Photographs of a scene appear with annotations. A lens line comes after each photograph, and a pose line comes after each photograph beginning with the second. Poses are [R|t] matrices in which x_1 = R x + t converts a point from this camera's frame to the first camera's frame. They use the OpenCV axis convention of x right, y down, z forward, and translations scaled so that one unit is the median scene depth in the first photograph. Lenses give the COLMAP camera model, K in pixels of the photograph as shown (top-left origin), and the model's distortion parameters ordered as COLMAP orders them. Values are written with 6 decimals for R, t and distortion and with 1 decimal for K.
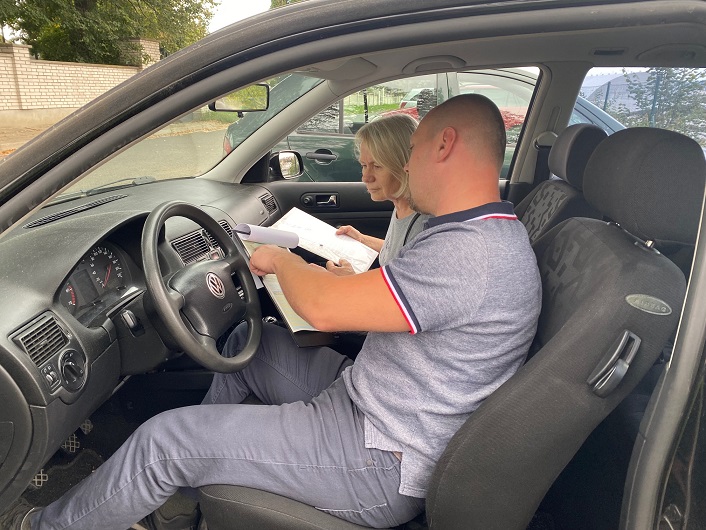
lens RADIAL K [[561.2, 0, 355.7], [0, 561.2, 264.5], [0, 0, 1]] dist [0.035156, -0.042906]
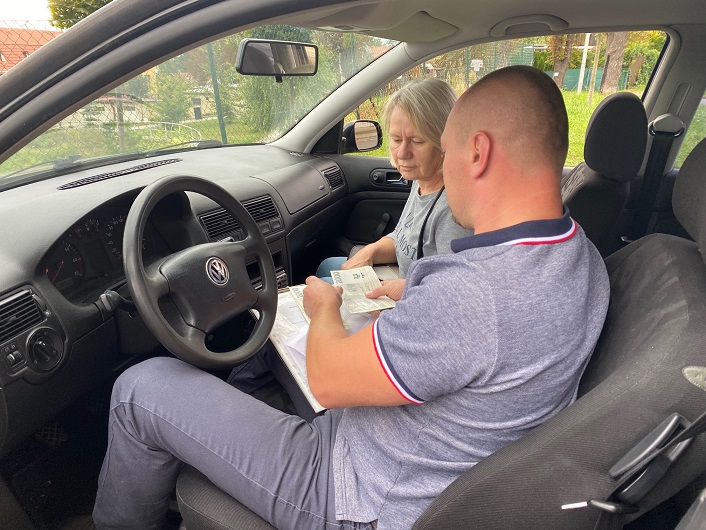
lens RADIAL K [[561.2, 0, 355.7], [0, 561.2, 264.5], [0, 0, 1]] dist [0.035156, -0.042906]
pose [[0.970512, 0.106437, -0.216282, 0.176904], [-0.093324, 0.993172, 0.069995, -0.063469], [0.222255, -0.047747, 0.973819, 0.182792]]
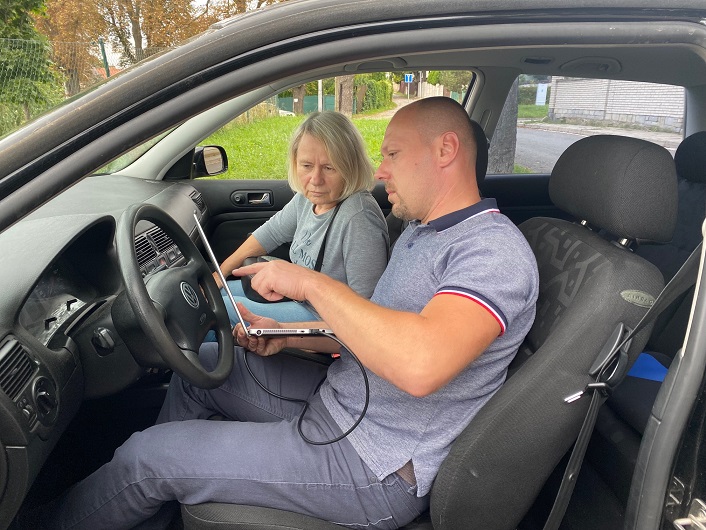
lens RADIAL K [[561.2, 0, 355.7], [0, 561.2, 264.5], [0, 0, 1]] dist [0.035156, -0.042906]
pose [[0.974527, -0.029584, 0.222308, -0.203576], [0.026880, 0.999523, 0.015179, -0.020618], [-0.222652, -0.008817, 0.974858, 0.043856]]
